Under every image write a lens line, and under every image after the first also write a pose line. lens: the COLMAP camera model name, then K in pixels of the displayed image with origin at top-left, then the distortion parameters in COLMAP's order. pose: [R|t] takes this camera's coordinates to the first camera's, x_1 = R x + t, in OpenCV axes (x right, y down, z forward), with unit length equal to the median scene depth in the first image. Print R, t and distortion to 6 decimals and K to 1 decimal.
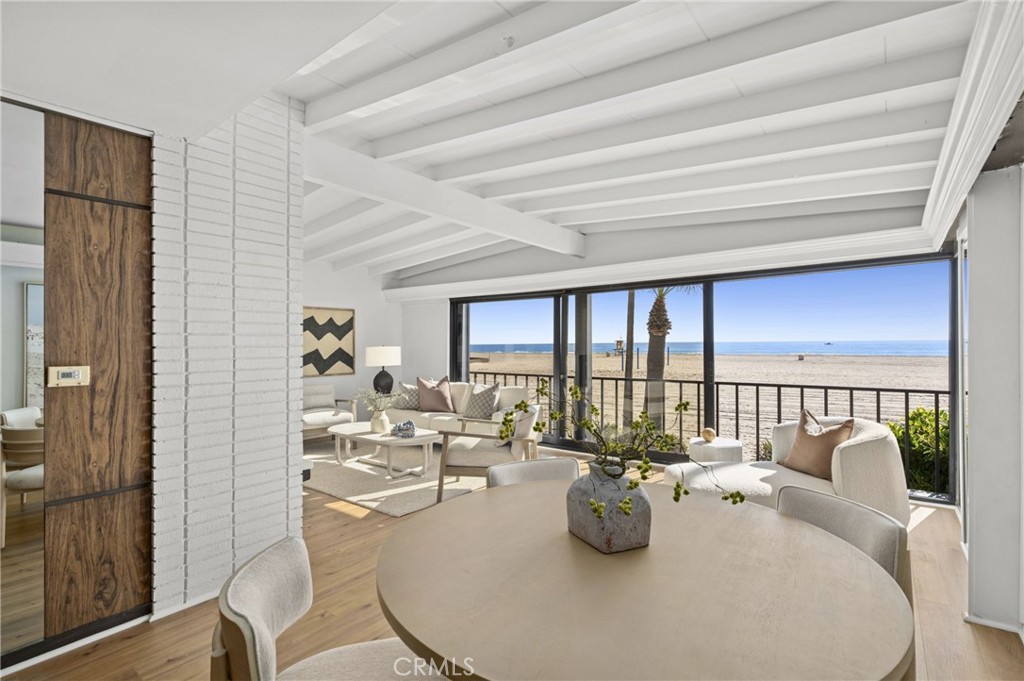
lens RADIAL K [[476.3, 0, 514.7], [0, 476.3, 344.4], [0, 0, 1]] dist [-0.000771, 0.000254]
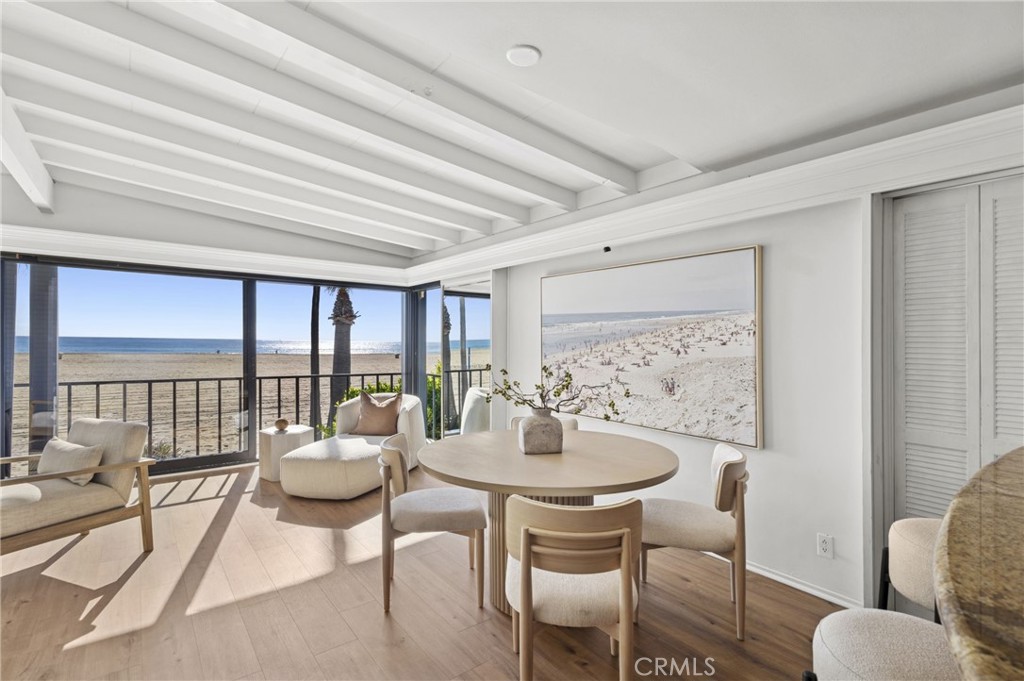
lens RADIAL K [[476.3, 0, 509.4], [0, 476.3, 344.1], [0, 0, 1]] dist [-0.000771, 0.000254]
pose [[0.247171, 0.004403, 0.968962, -0.456886], [-0.020060, 0.999799, 0.000574, -0.005389], [-0.968764, -0.019580, 0.247210, 0.205178]]
